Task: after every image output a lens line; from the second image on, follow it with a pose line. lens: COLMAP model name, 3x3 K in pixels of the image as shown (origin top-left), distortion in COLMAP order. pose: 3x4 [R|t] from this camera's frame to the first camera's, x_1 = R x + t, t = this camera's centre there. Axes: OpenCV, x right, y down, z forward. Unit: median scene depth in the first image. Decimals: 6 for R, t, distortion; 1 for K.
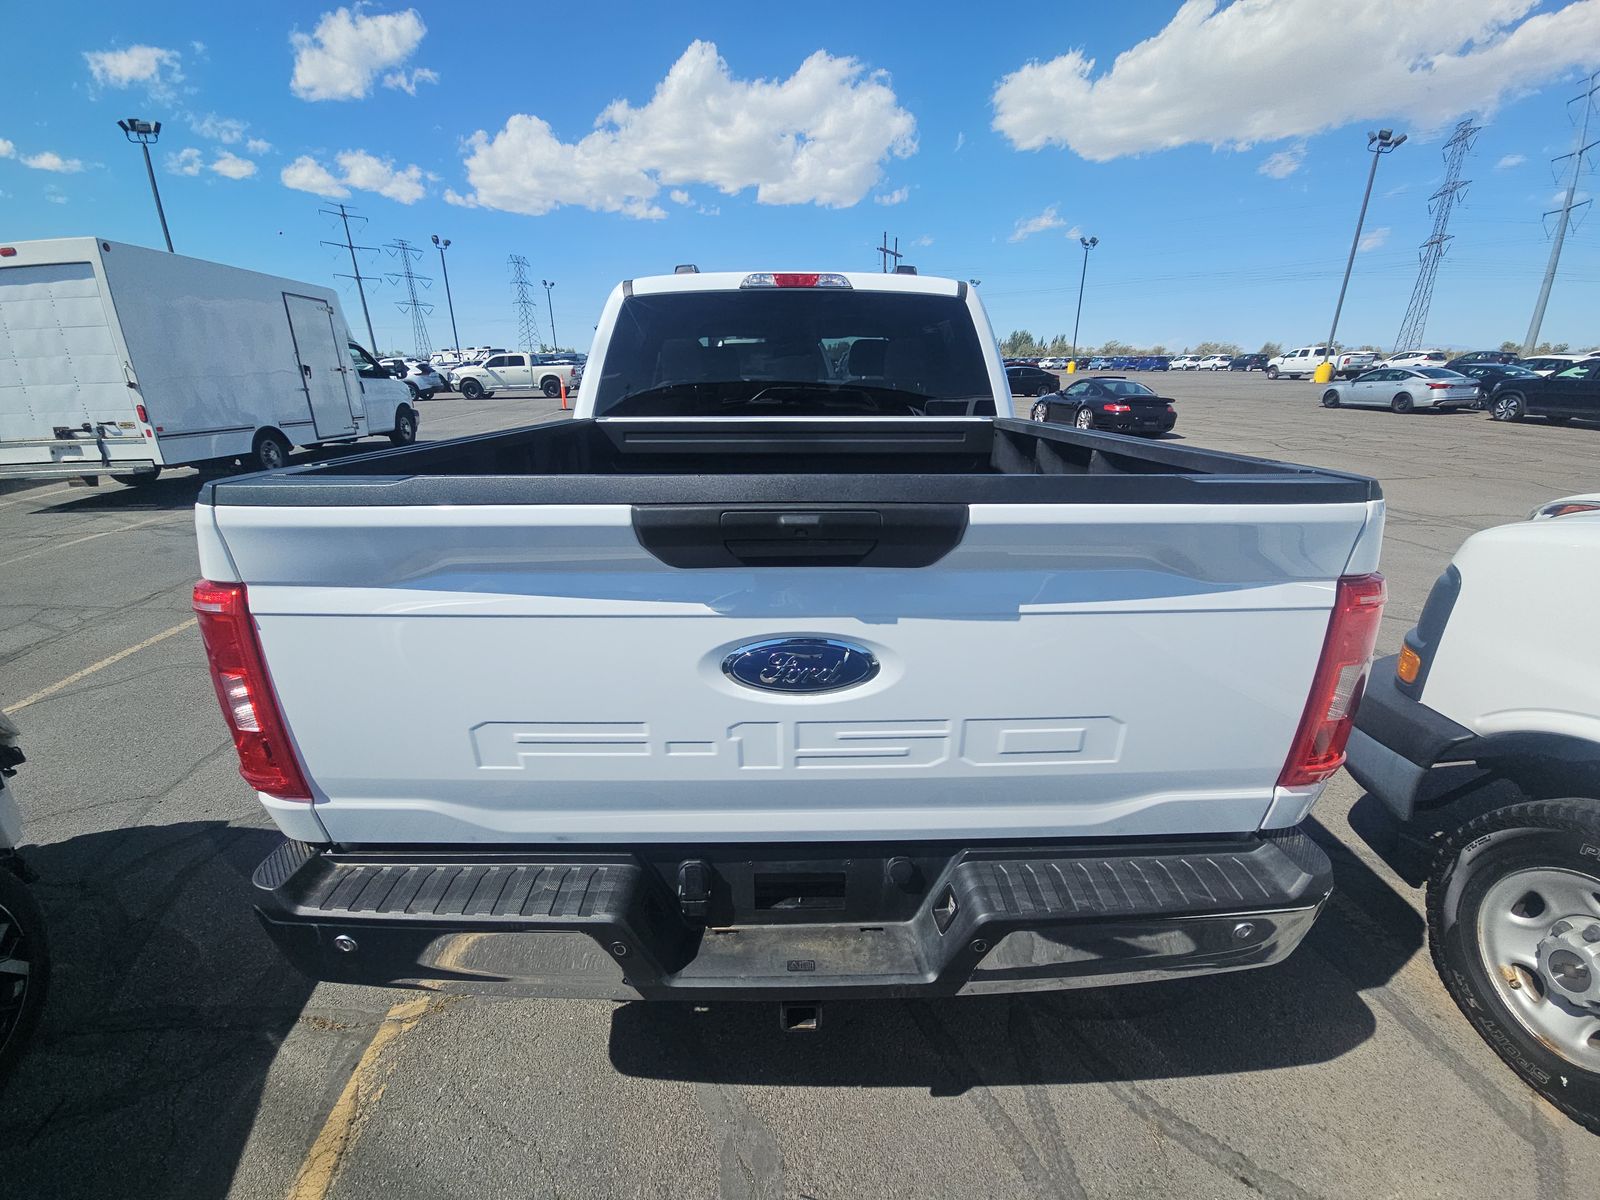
lens RADIAL K [[659.6, 0, 807.7], [0, 659.6, 610.9], [0, 0, 1]] dist [0.010874, -0.011805]
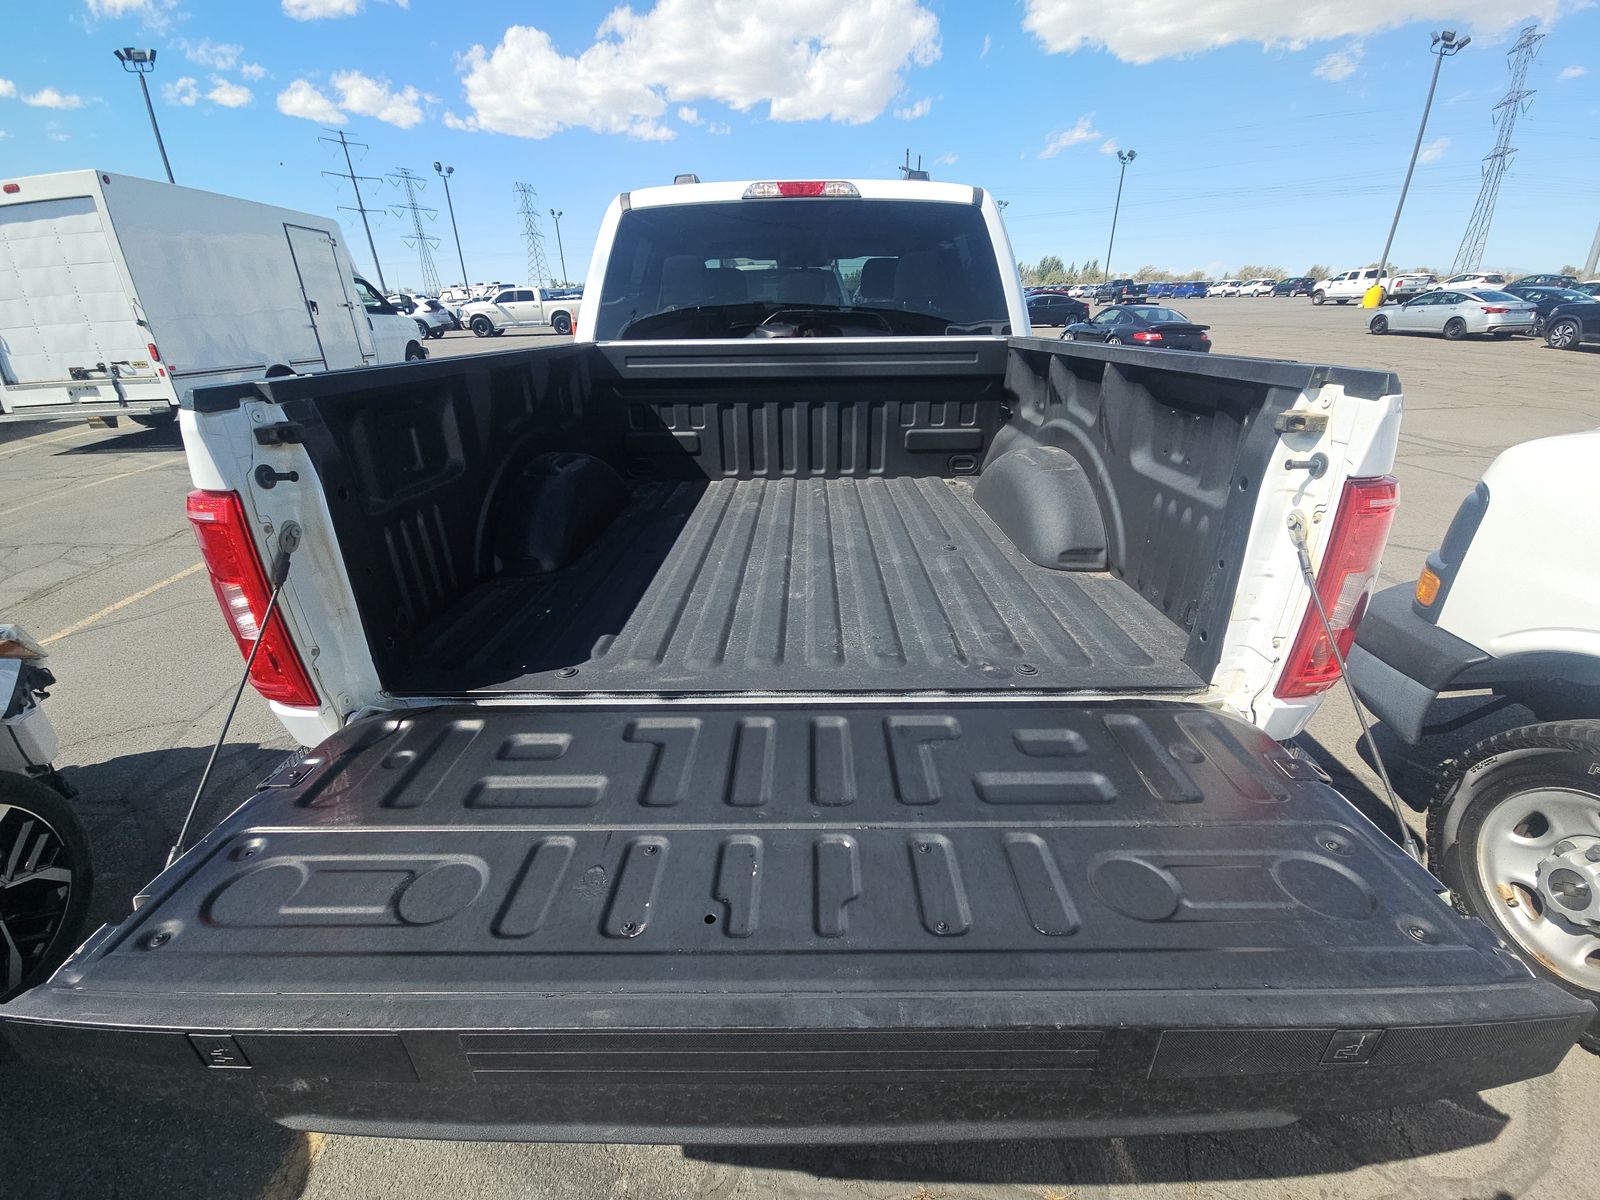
lens RADIAL K [[659.6, 0, 805.2], [0, 659.6, 611.0], [0, 0, 1]] dist [0.010874, -0.011805]
pose [[0.999527, -0.001176, -0.030740, 0.013173], [0.003827, 0.996262, 0.086298, 0.015231], [0.030524, -0.086375, 0.995795, 0.002075]]
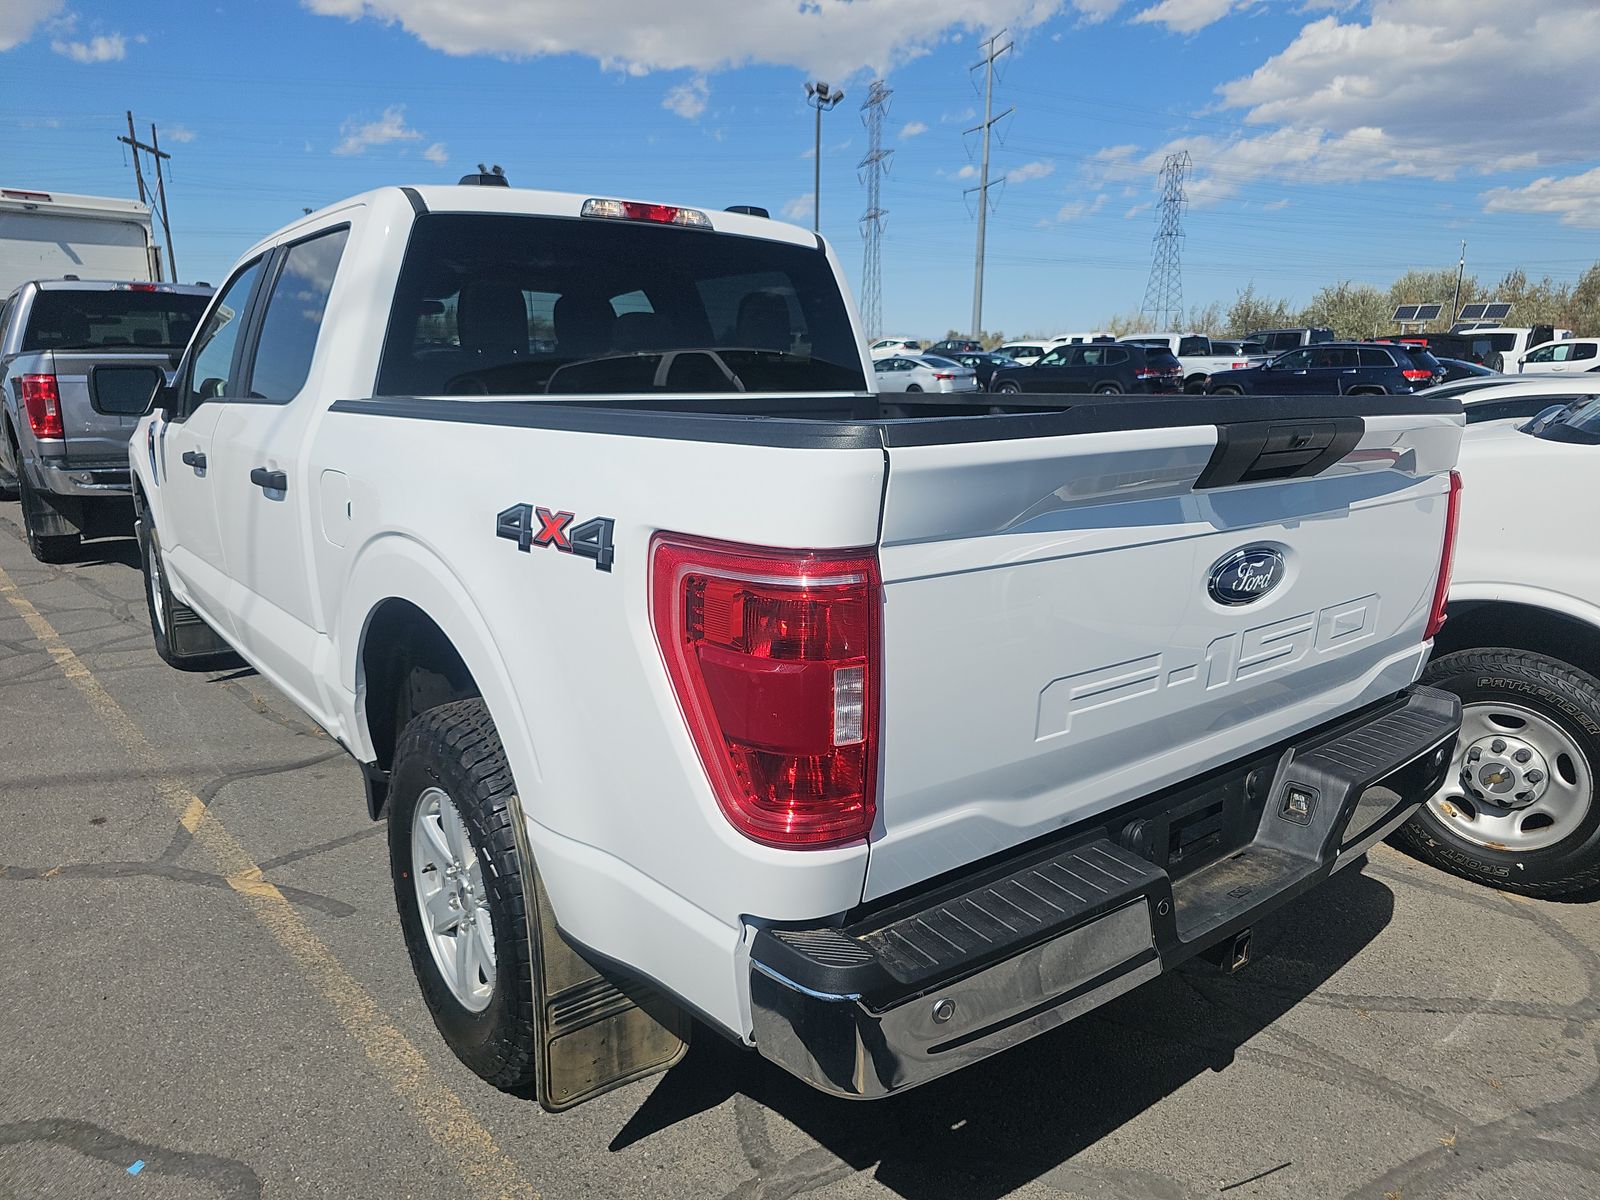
lens RADIAL K [[1081.9, 0, 811.5], [0, 1081.9, 610.2], [0, 0, 1]] dist [0.030954, -0.021061]
pose [[0.786423, -0.129664, 0.603926, -0.471469], [0.201396, 0.978115, -0.052252, 0.024691], [-0.583934, 0.162720, 0.795326, 0.000200]]
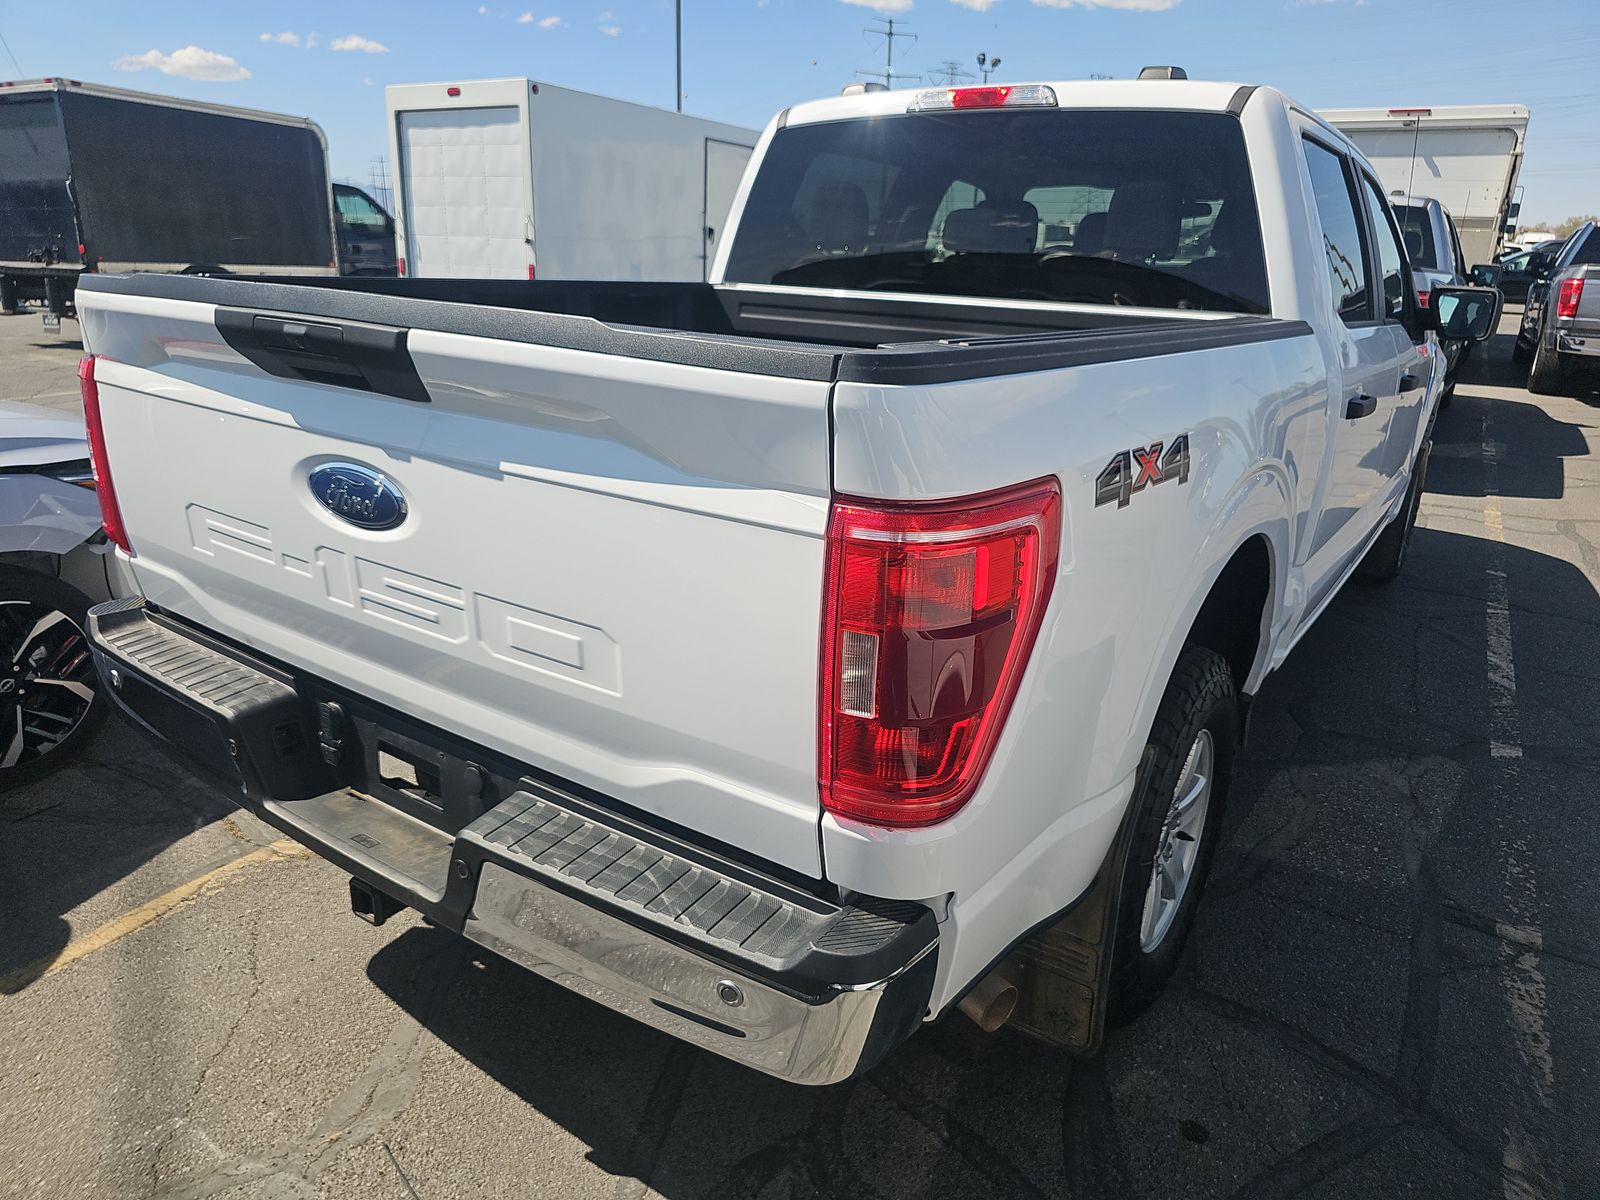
lens RADIAL K [[1081.9, 0, 801.0], [0, 1081.9, 603.4], [0, 0, 1]] dist [0.030954, -0.021061]
pose [[0.805003, 0.213084, -0.553684, 0.400565], [-0.234325, 0.971590, 0.033228, 0.008813], [0.545034, 0.102994, 0.832064, 0.014179]]
